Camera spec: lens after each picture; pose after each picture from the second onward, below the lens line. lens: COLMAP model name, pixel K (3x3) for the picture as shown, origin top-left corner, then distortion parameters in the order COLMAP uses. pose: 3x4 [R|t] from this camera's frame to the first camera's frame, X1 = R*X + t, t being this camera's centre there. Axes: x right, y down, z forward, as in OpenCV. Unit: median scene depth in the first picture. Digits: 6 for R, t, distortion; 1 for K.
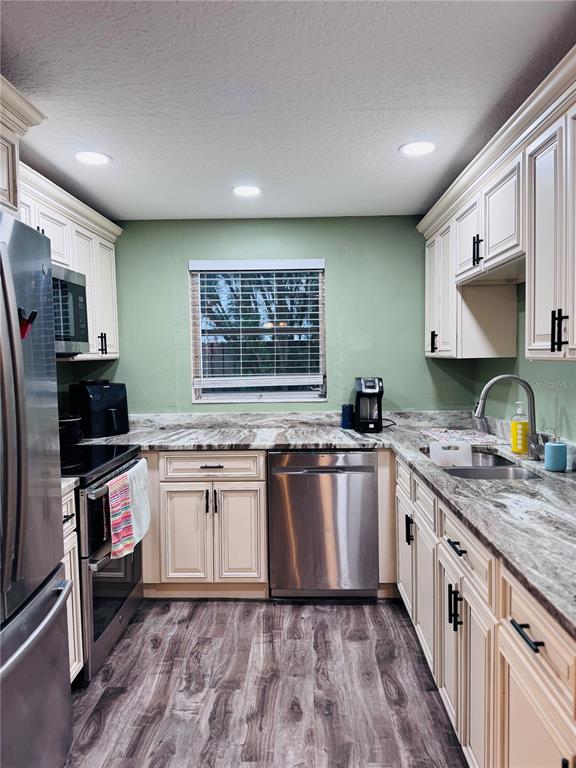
lens RADIAL K [[541.9, 0, 289.0], [0, 541.9, 380.7], [0, 0, 1]] dist [0.049079, -0.052641]
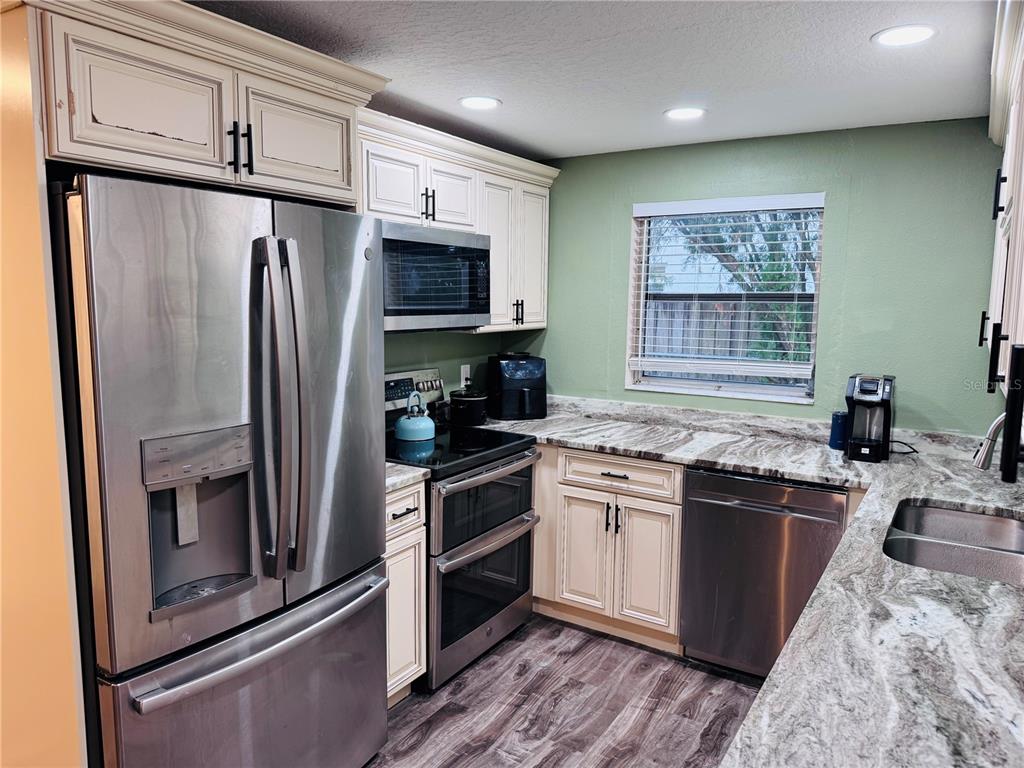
lens RADIAL K [[722.5, 0, 520.2], [0, 722.5, 374.0], [0, 0, 1]] dist [0.049079, -0.052641]
pose [[0.869031, 0.083384, -0.487681, 0.239837], [-0.054102, 0.995801, 0.073853, -0.059689], [0.491791, -0.037796, 0.869892, 0.017249]]
